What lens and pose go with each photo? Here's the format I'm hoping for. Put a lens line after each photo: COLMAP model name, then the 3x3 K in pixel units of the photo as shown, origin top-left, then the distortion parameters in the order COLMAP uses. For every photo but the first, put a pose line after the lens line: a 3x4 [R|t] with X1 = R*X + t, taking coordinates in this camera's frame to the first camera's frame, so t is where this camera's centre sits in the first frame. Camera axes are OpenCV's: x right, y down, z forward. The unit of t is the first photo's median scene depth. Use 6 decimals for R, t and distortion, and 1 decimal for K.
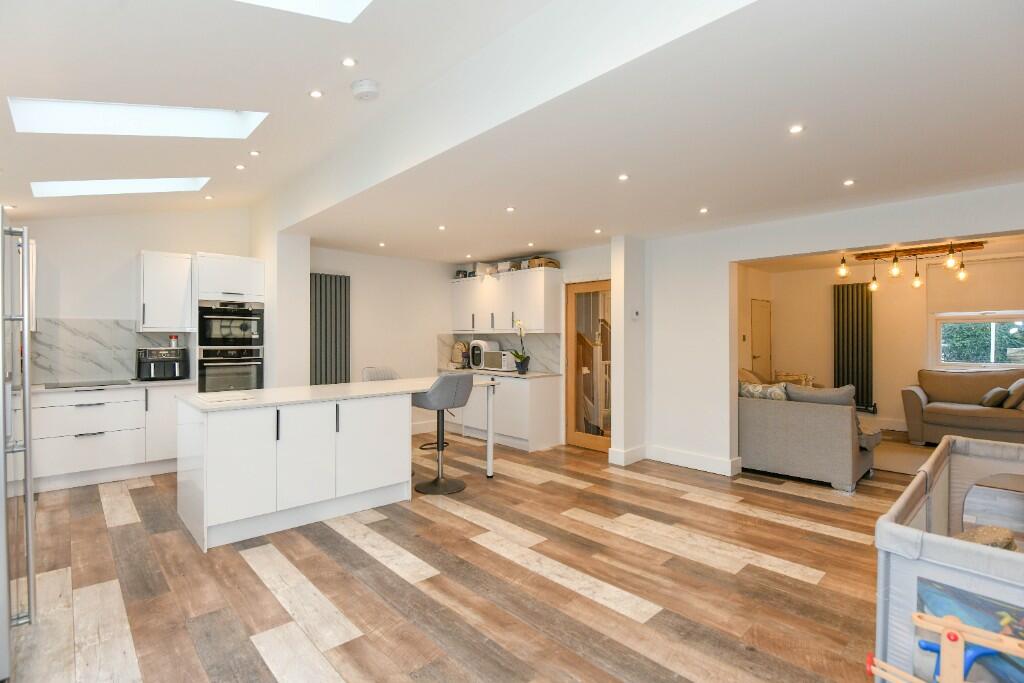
lens RADIAL K [[473.6, 0, 514.3], [0, 473.6, 339.6], [0, 0, 1]] dist [-0.014518, -0.002521]
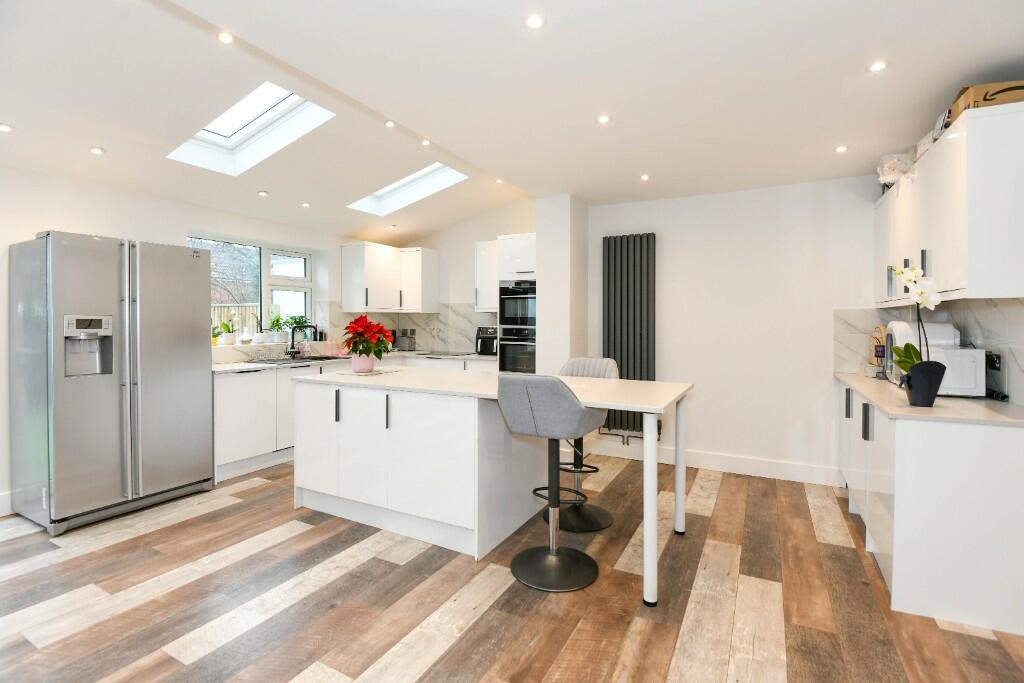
lens RADIAL K [[473.6, 0, 519.6], [0, 473.6, 324.3], [0, 0, 1]] dist [-0.014518, -0.002521]
pose [[0.325881, 0.004973, -0.945398, 0.378296], [-0.006524, 0.999974, 0.003012, 0.009480], [0.945388, 0.005186, 0.325905, 0.769209]]
